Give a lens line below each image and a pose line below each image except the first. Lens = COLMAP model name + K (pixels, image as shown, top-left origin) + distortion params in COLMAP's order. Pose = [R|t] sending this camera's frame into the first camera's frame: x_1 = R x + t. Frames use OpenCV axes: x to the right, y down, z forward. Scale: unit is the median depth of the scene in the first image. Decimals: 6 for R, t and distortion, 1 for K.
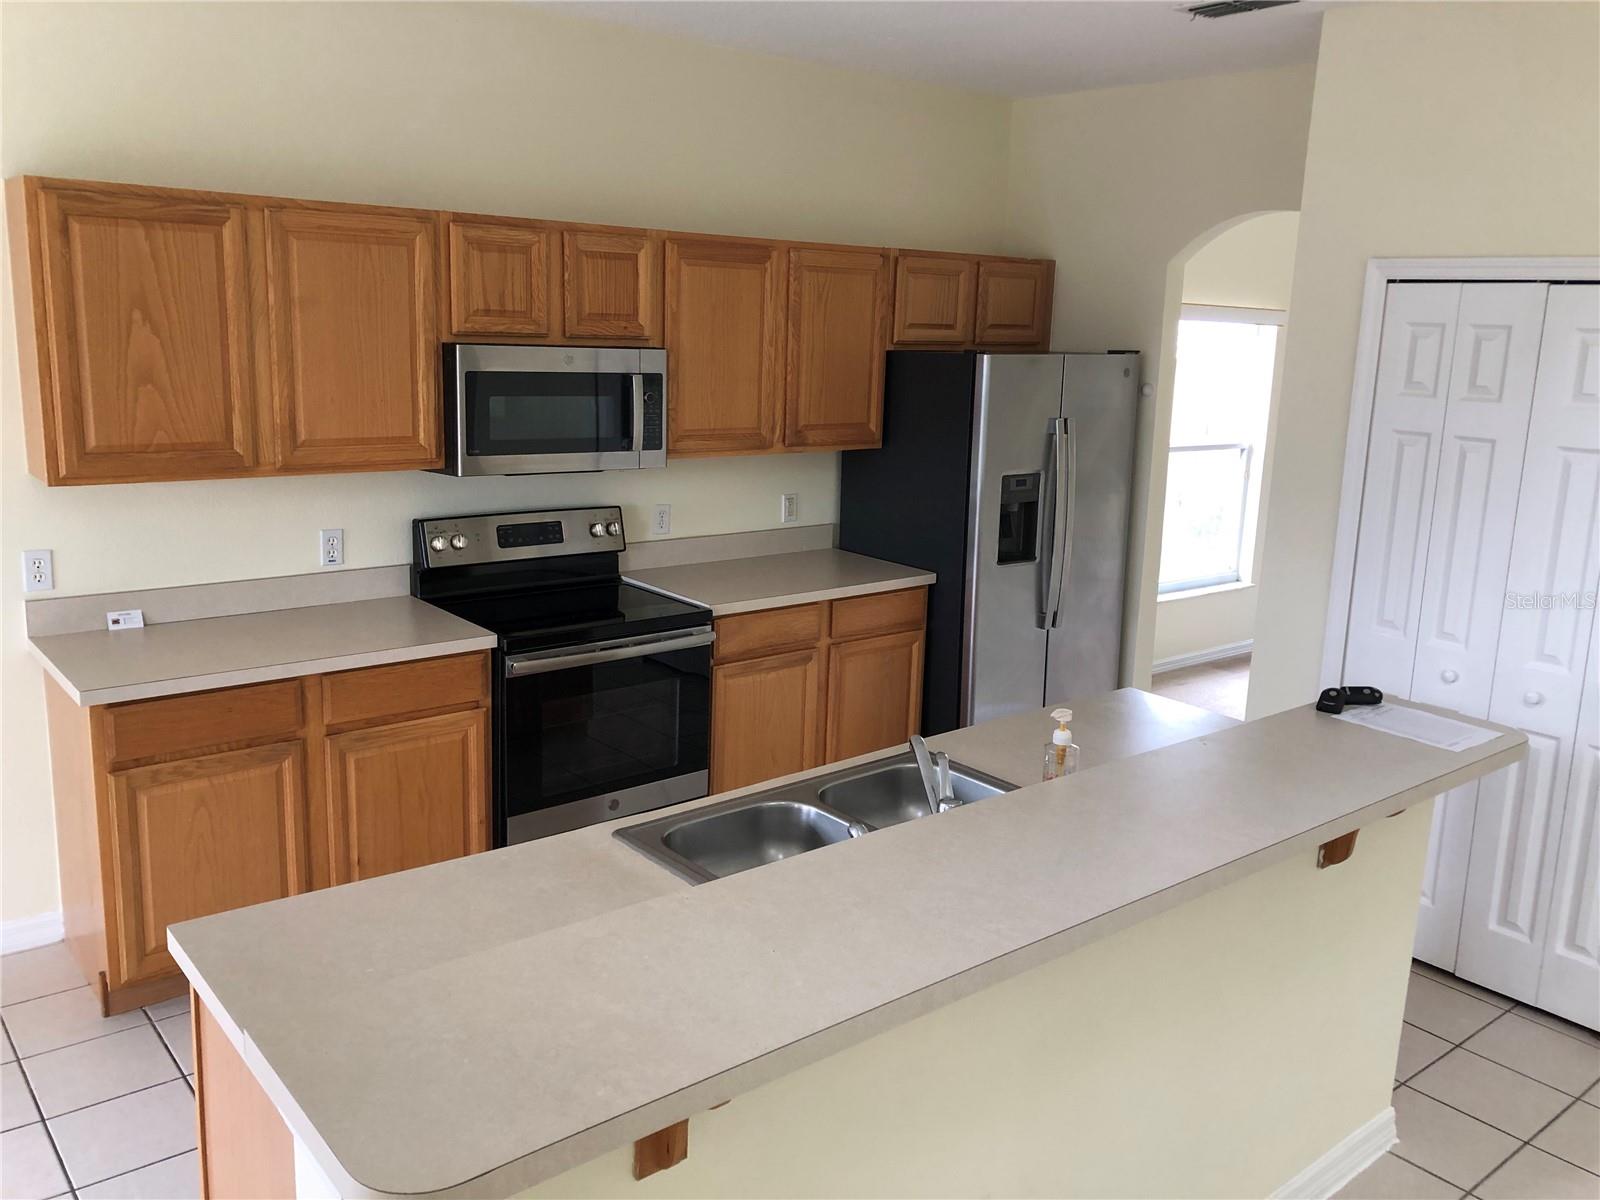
lens RADIAL K [[1311.6, 0, 820.6], [0, 1311.6, 601.7], [0, 0, 1]] dist [0.058185, -0.086616]
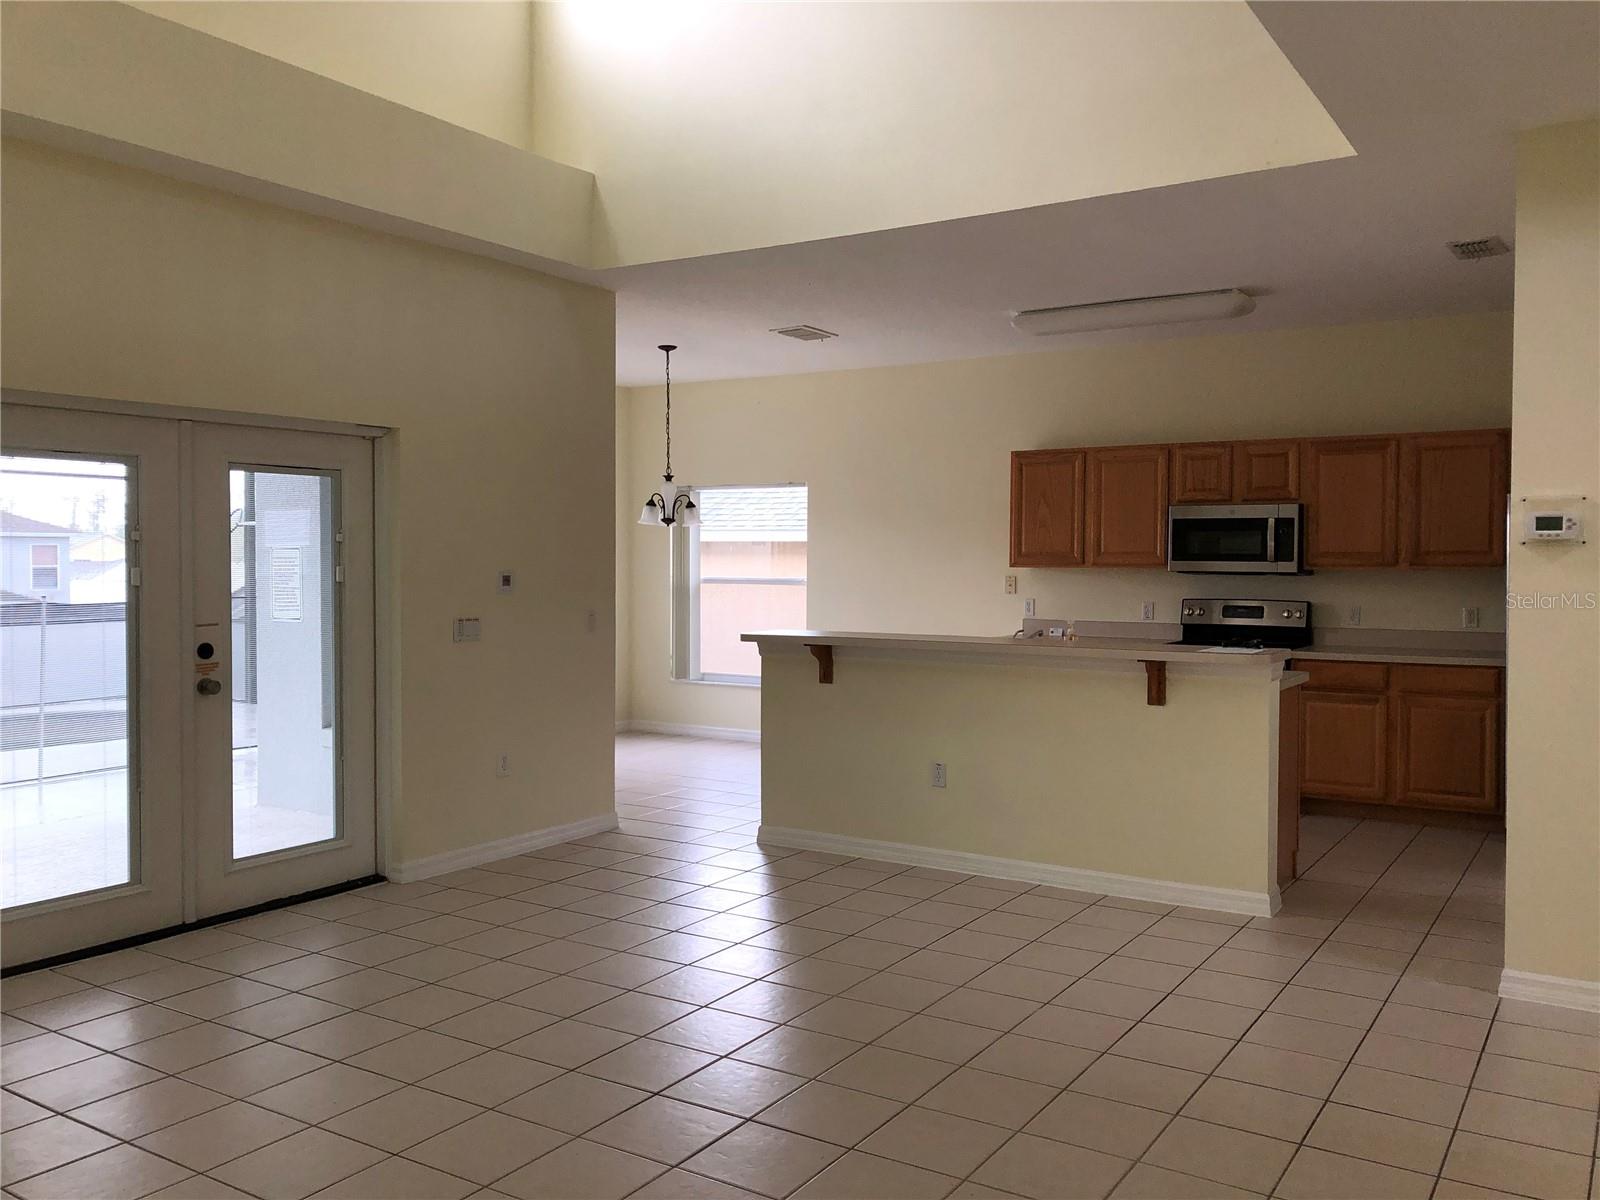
lens RADIAL K [[1286.7, 0, 803.4], [0, 1286.7, 637.0], [0, 0, 1]] dist [0.055920, -0.208662]
pose [[0.291657, 0.019483, -0.956325, 1.364832], [-0.197308, 0.979516, -0.040219, 0.181378], [0.935952, 0.200421, 0.289527, -0.063562]]
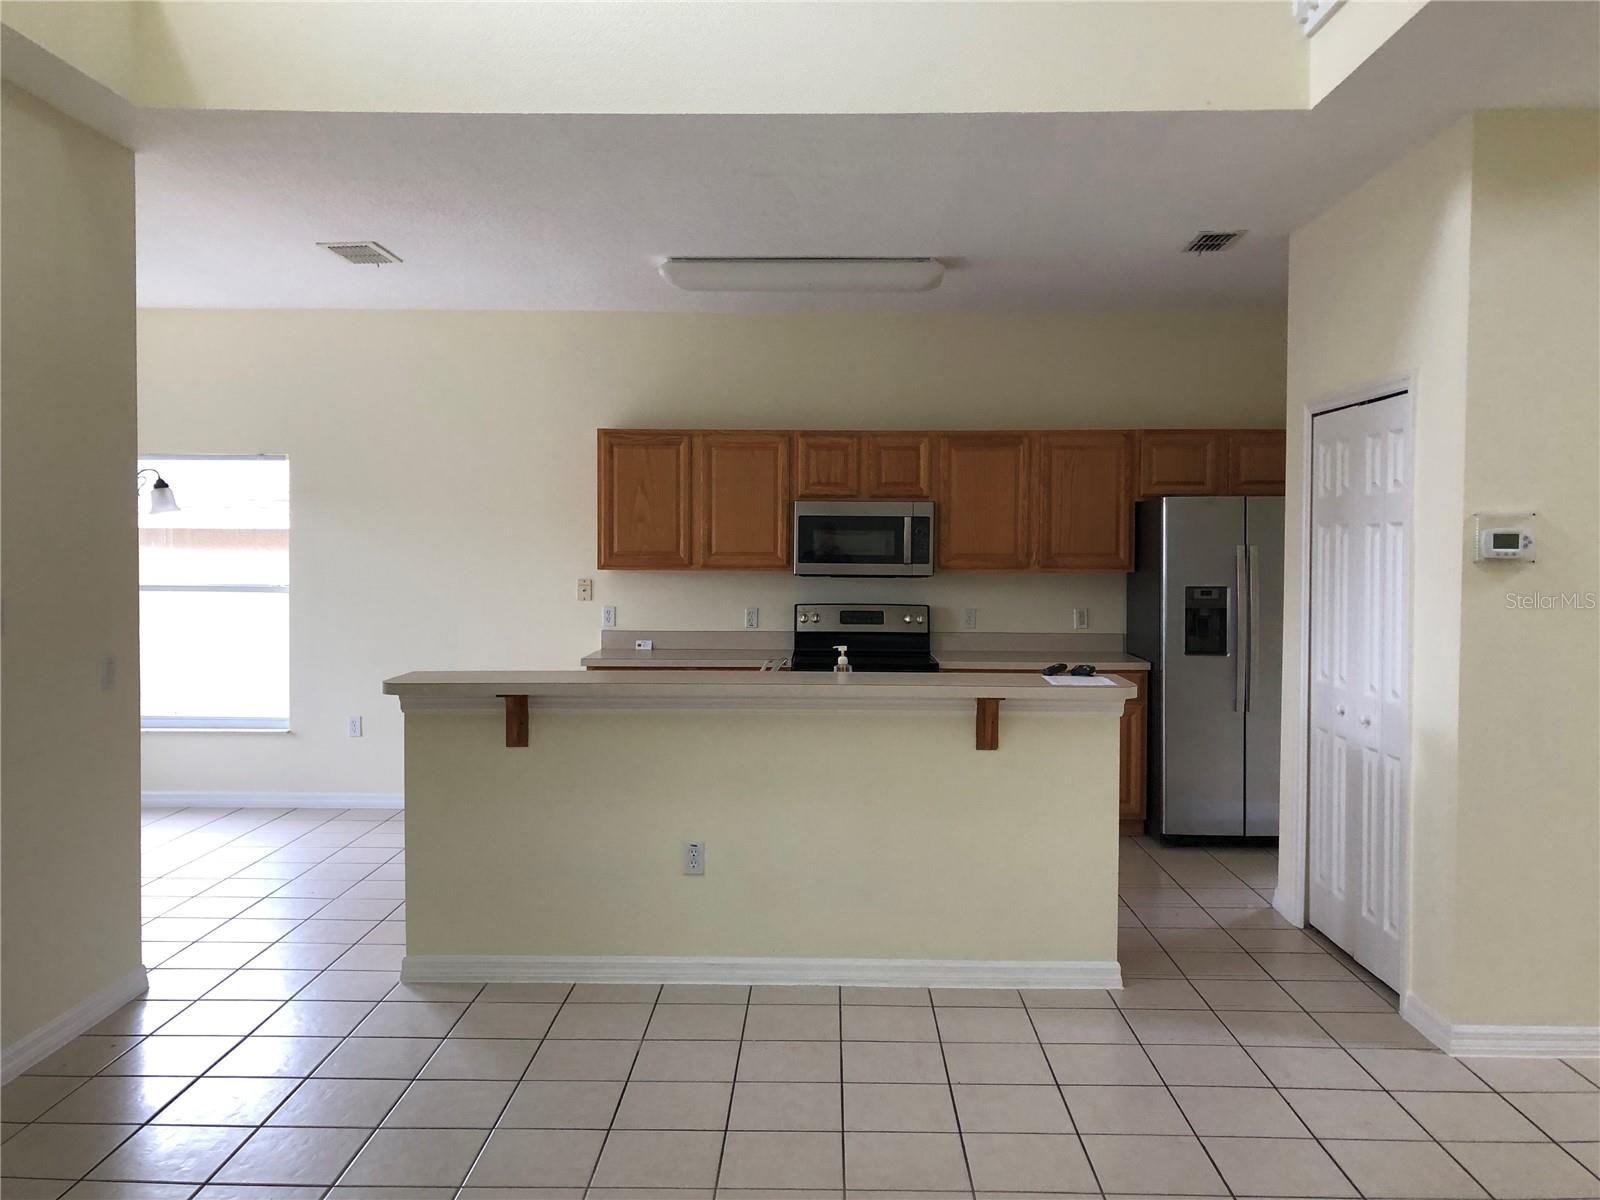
lens RADIAL K [[1280.7, 0, 793.8], [0, 1280.7, 623.7], [0, 0, 1]] dist [0.048227, -0.089788]
pose [[0.753352, 0.007944, -0.657570, 0.811632], [-0.117564, 0.985445, -0.122784, 0.172104], [0.647024, 0.169806, 0.743321, -0.254345]]
